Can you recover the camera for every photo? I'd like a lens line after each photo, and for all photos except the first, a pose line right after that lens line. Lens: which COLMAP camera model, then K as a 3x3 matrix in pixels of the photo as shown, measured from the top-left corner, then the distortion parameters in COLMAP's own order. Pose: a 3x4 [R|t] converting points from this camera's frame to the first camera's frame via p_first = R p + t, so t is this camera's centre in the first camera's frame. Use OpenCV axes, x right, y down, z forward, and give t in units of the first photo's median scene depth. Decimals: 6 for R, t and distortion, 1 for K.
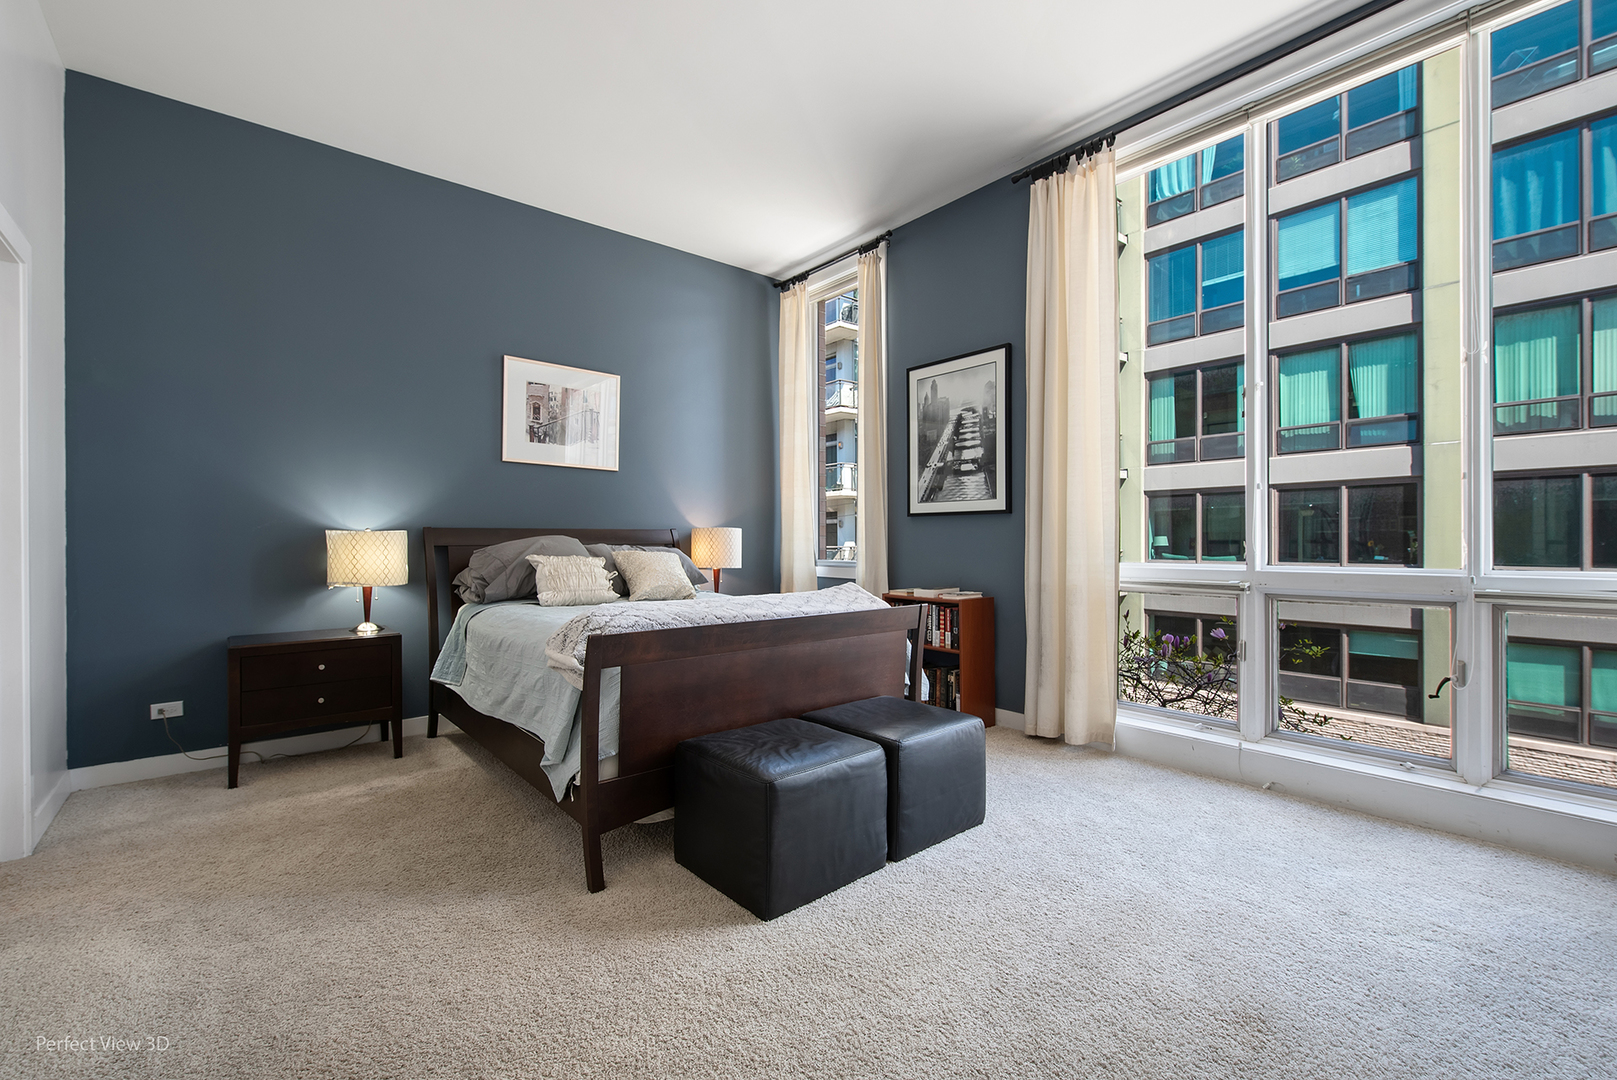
lens RADIAL K [[696.2, 0, 805.6], [0, 696.2, 536.4], [0, 0, 1]] dist [-0.013075, -0.001294]
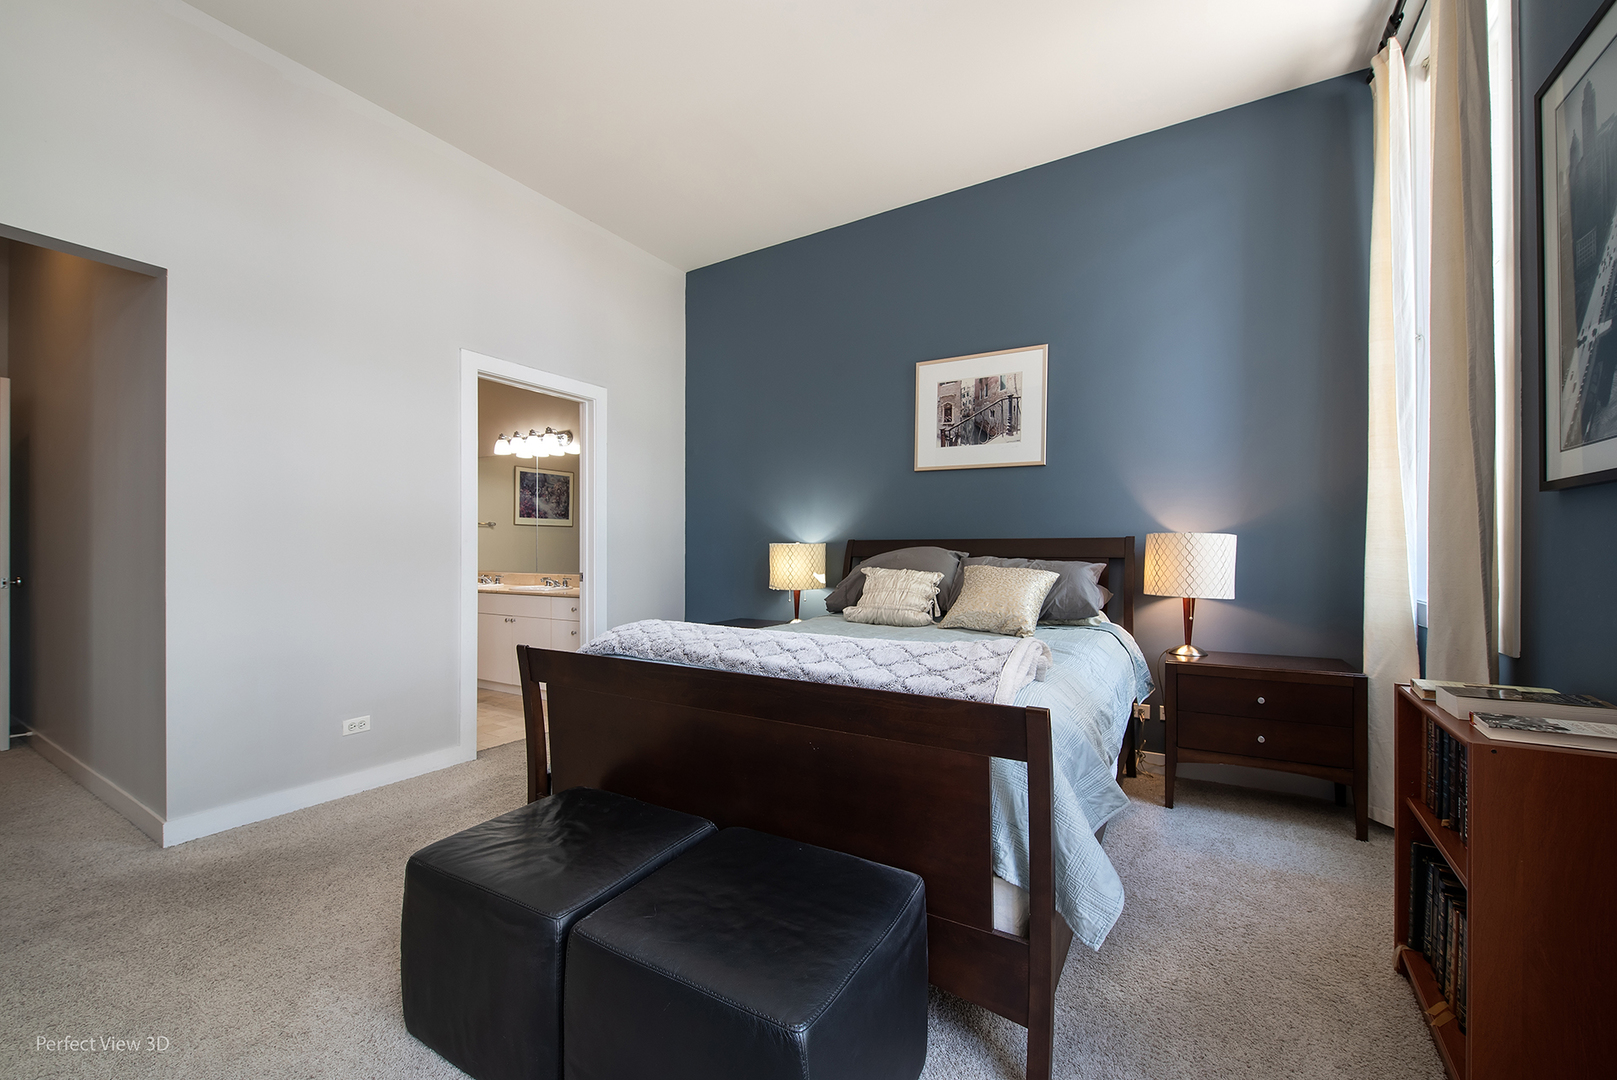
lens RADIAL K [[645.8, 0, 809.4], [0, 645.8, 545.2], [0, 0, 1]] dist [-0.014787, 0.001461]
pose [[0.315131, -0.009365, -0.949002, 0.361965], [-0.000935, 0.999948, -0.010178, 0.004518], [0.949048, 0.004095, 0.315106, 0.552202]]
